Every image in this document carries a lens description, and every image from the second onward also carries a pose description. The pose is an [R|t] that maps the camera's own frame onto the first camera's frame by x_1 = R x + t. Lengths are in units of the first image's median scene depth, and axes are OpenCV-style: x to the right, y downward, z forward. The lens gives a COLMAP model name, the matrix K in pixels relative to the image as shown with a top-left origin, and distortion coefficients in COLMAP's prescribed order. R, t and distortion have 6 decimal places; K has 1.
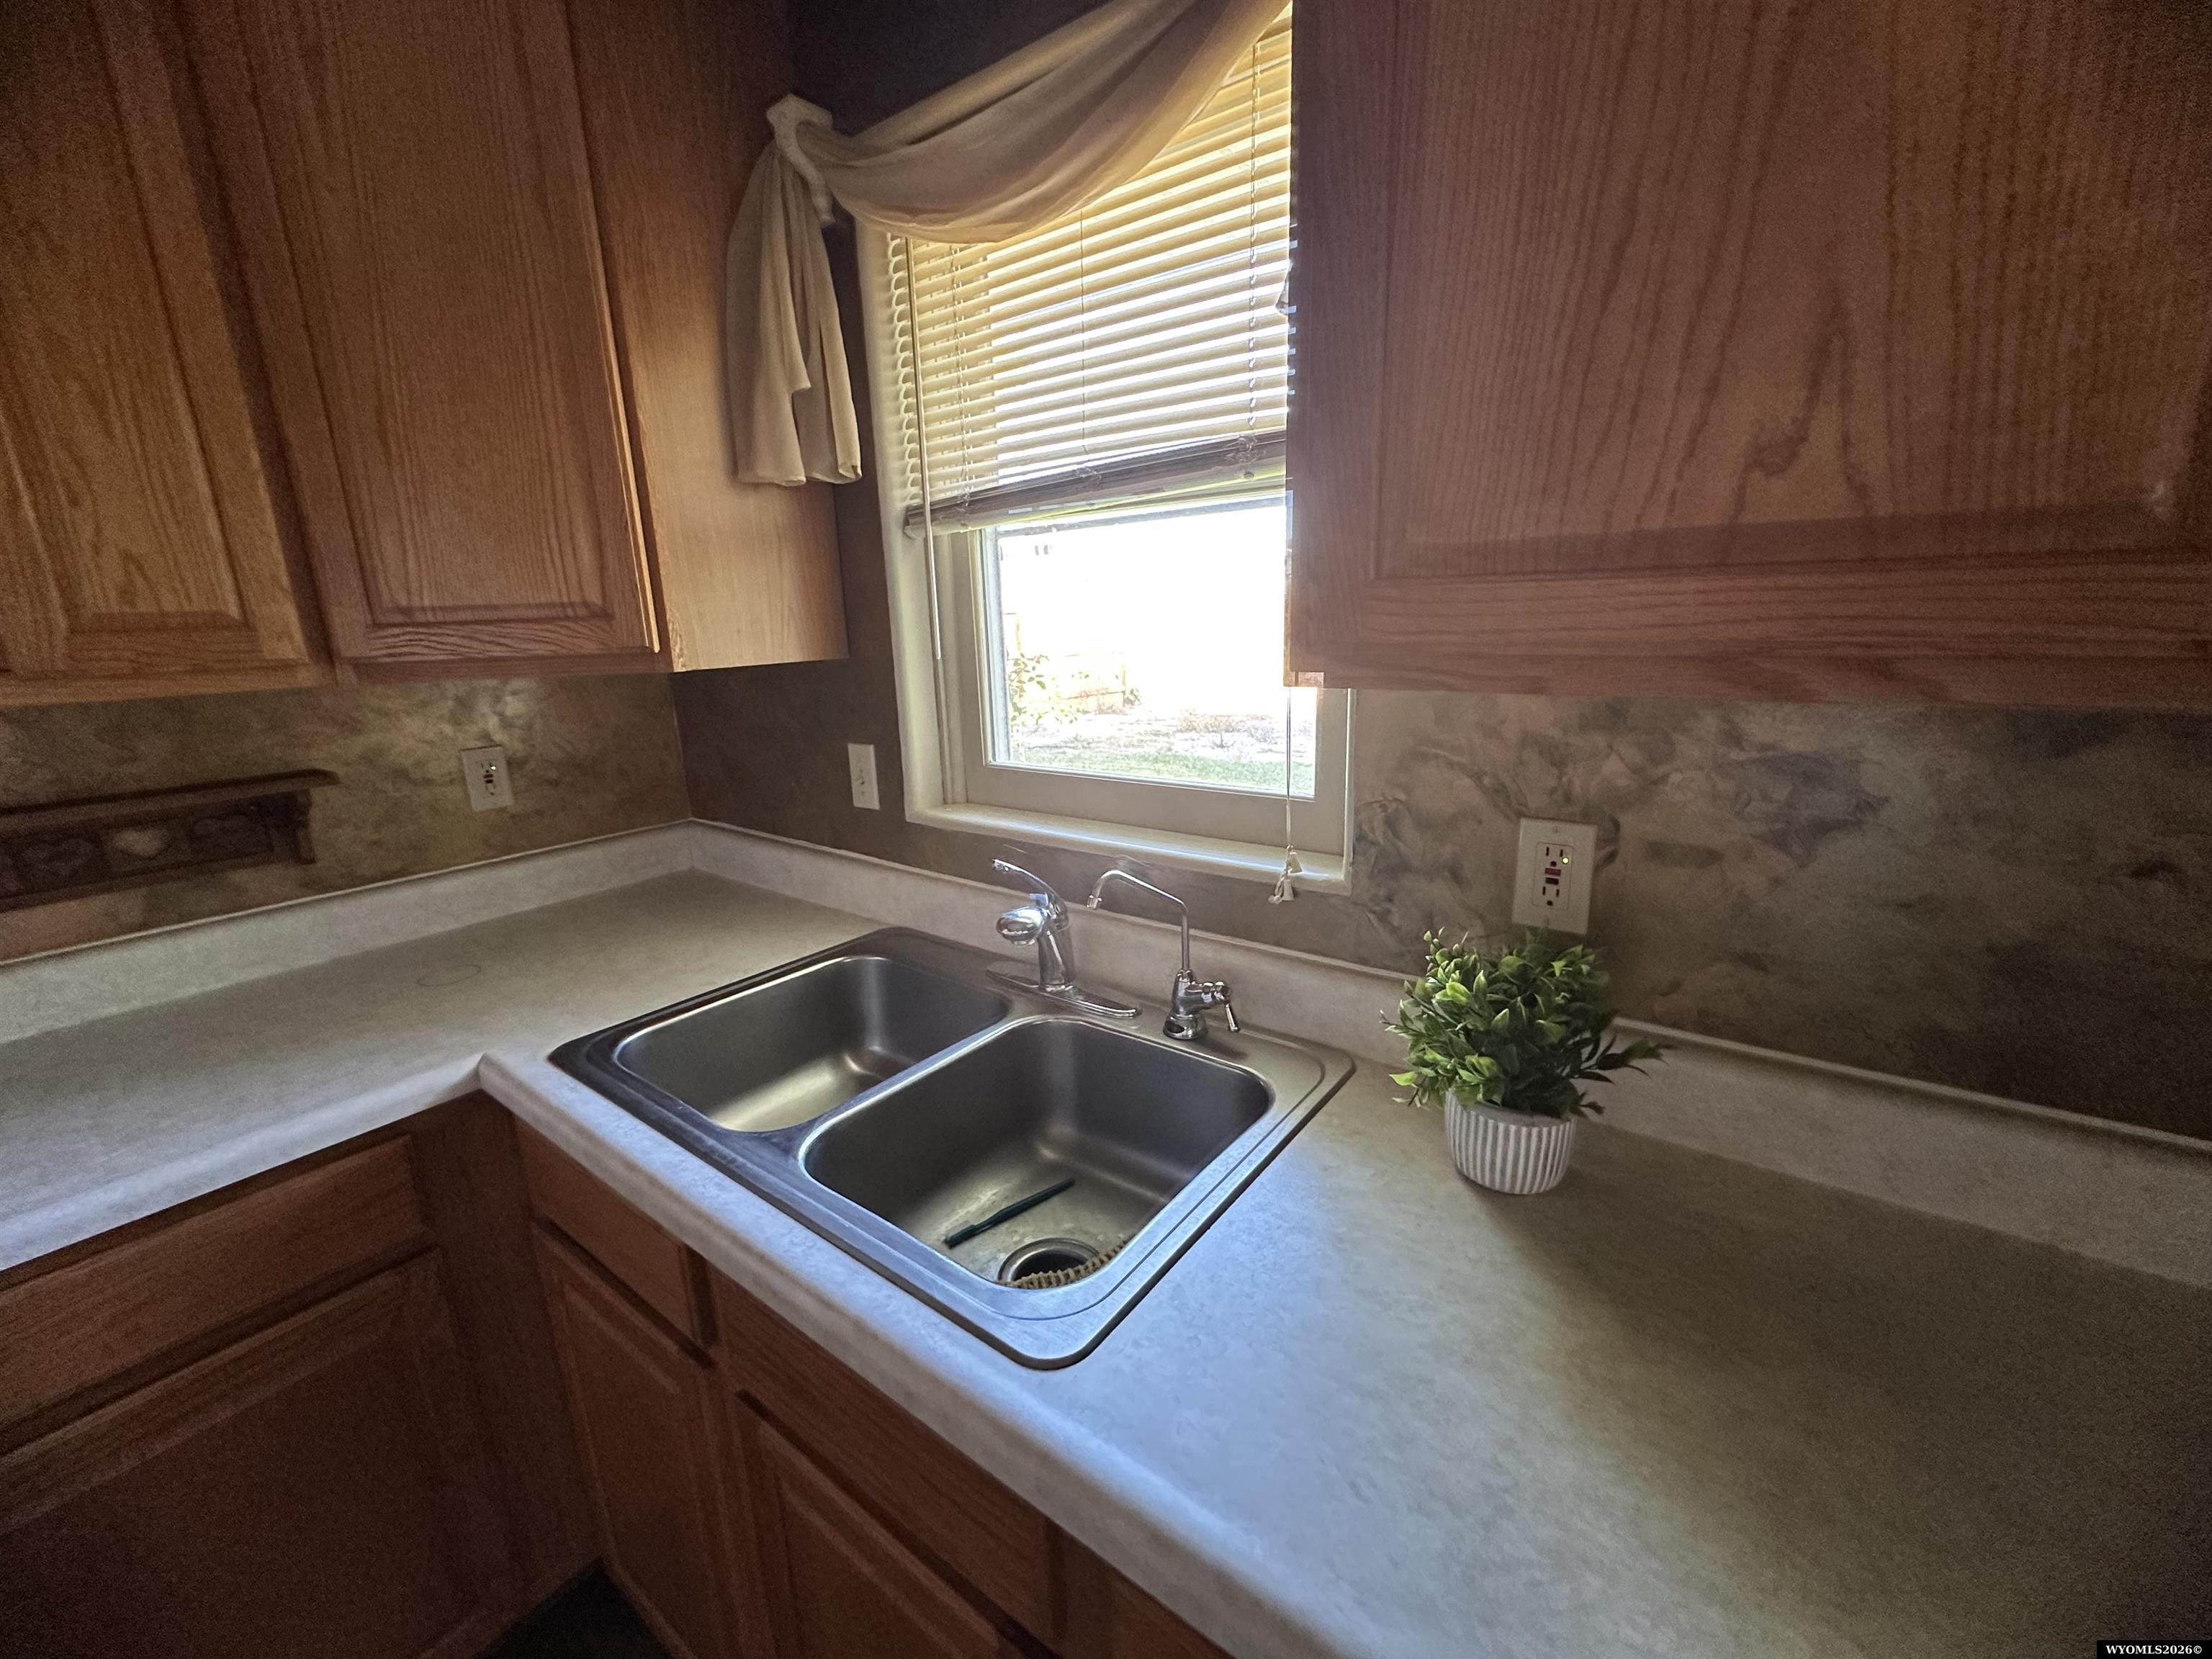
lens RADIAL K [[886.8, 0, 1104.1], [0, 886.8, 824.7], [0, 0, 1]] dist [-0.001498, -0.000289]
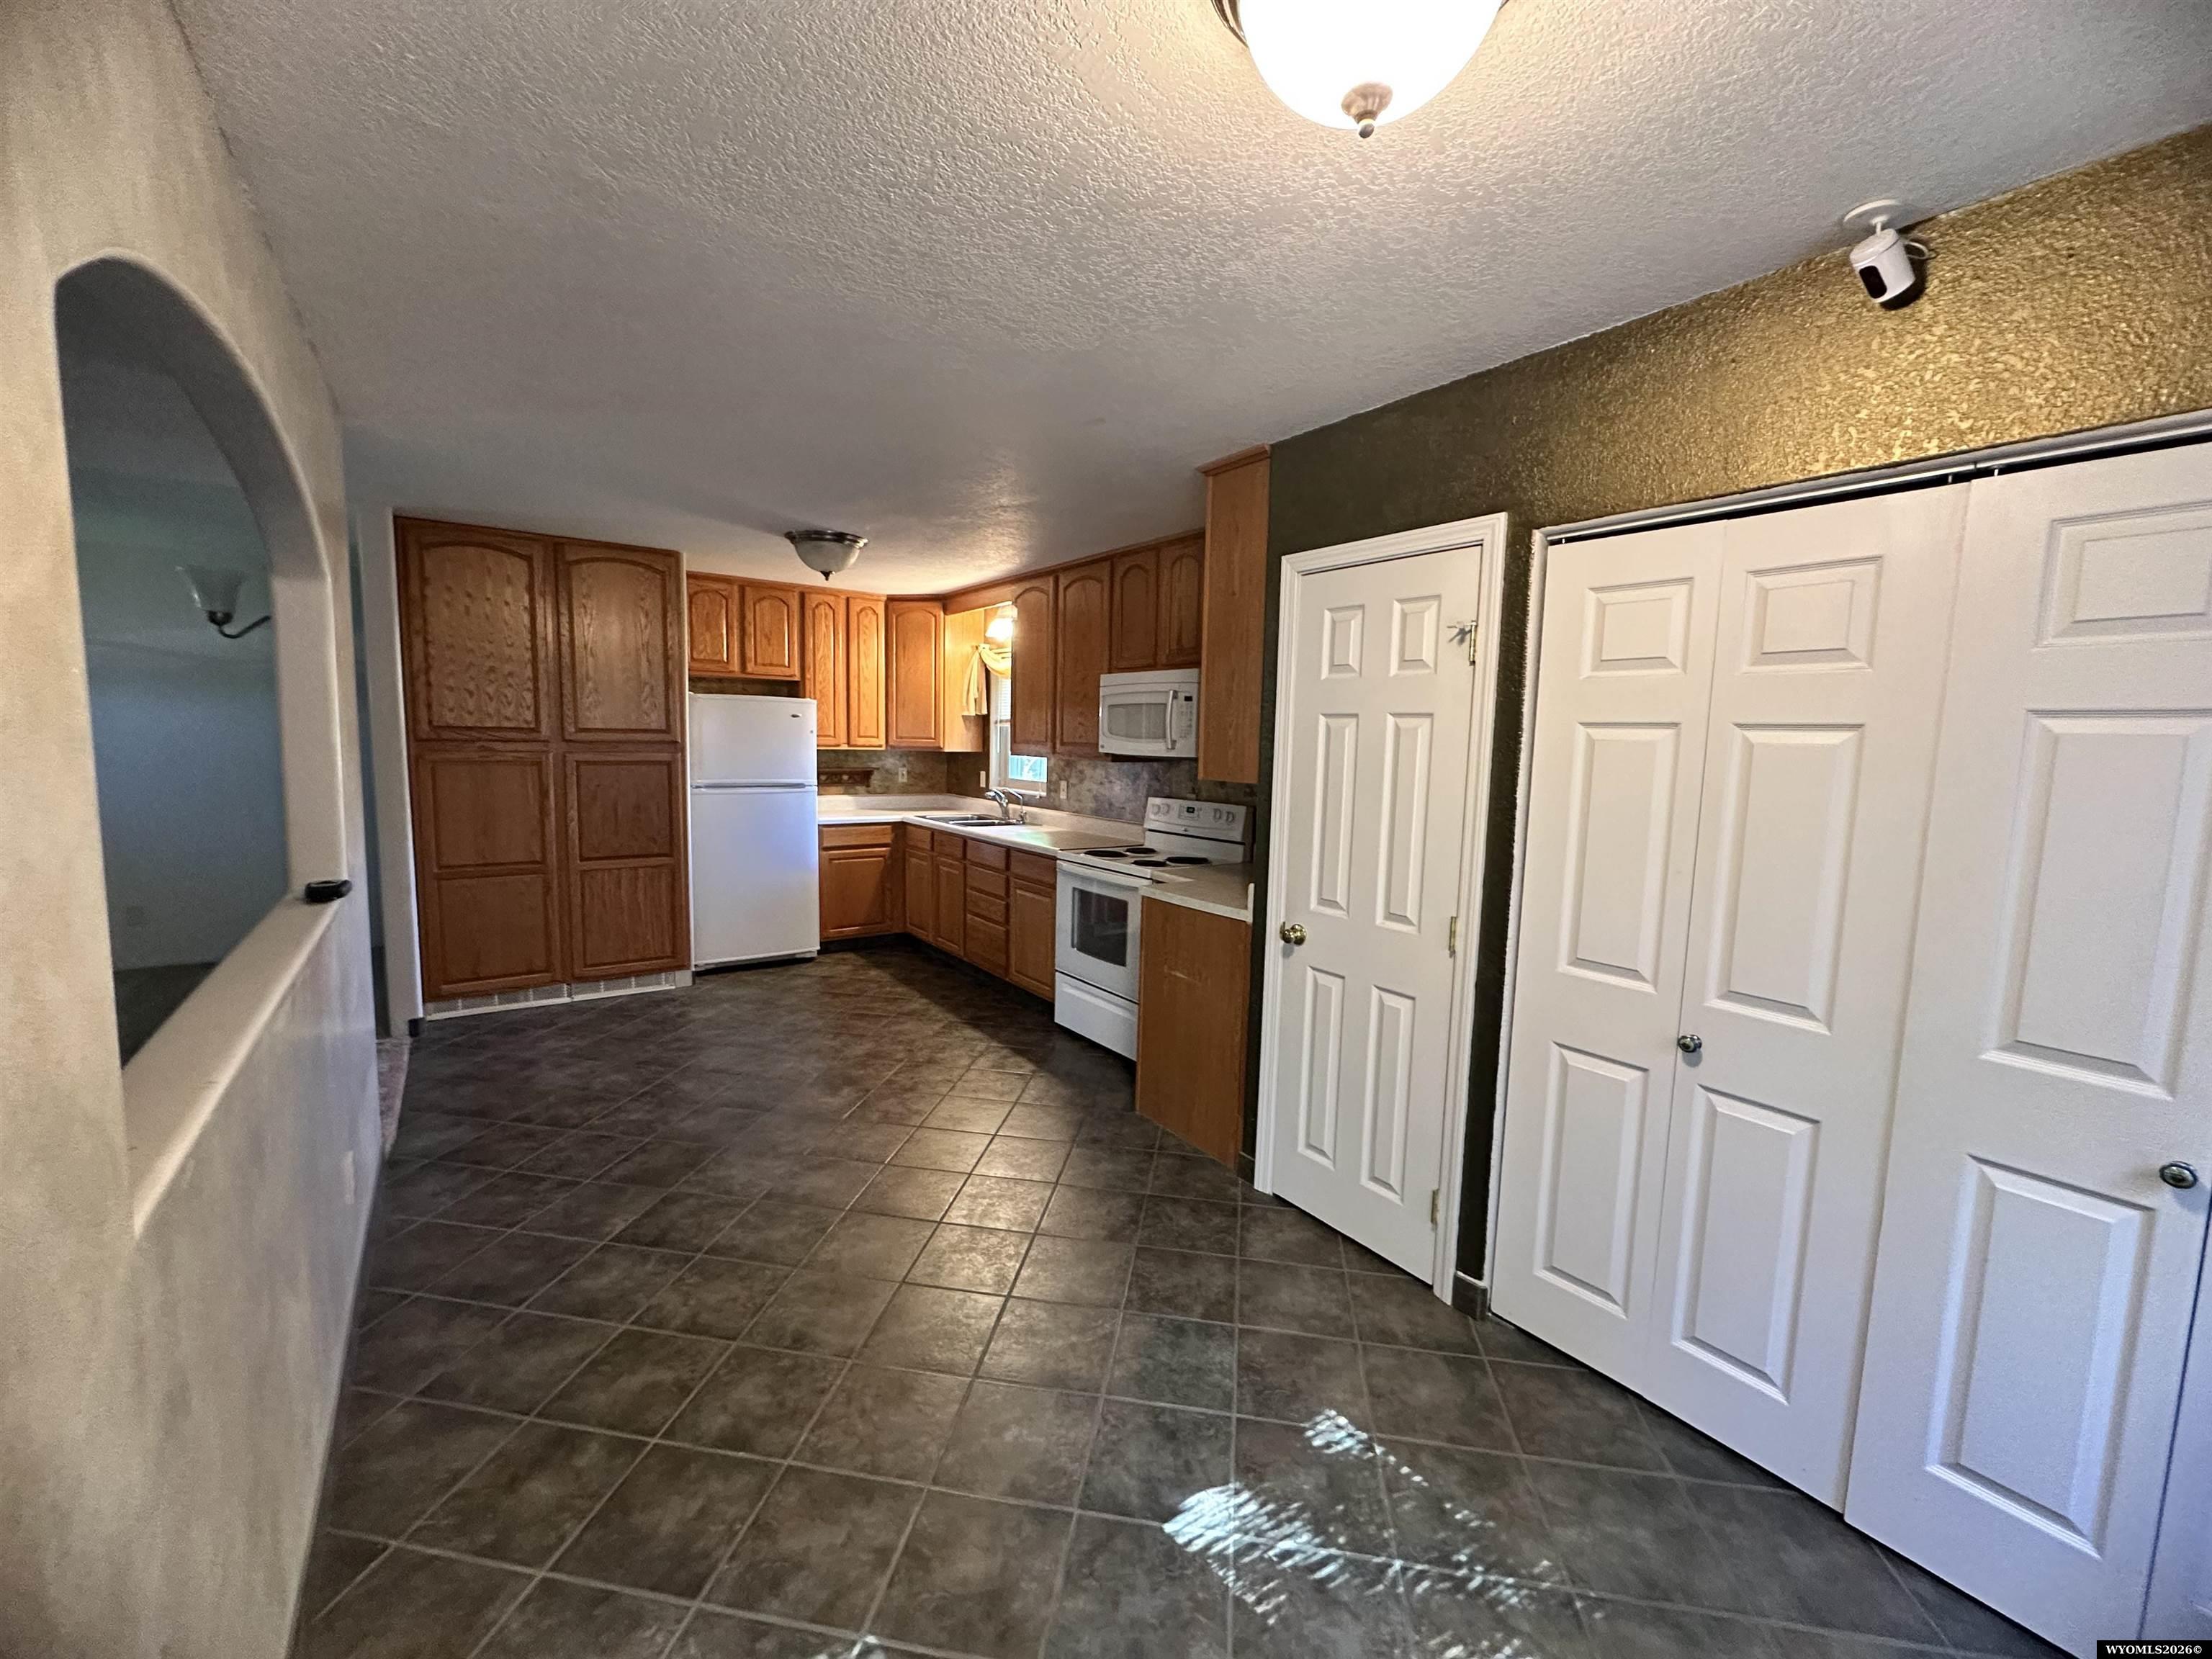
lens RADIAL K [[886.8, 0, 1104.1], [0, 886.8, 824.7], [0, 0, 1]] dist [-0.001498, -0.000289]
pose [[0.951936, 0.085331, -0.294170, 1.895328], [-0.124459, 0.985310, -0.116939, 0.713958], [0.279870, 0.147931, 0.948572, -3.458563]]
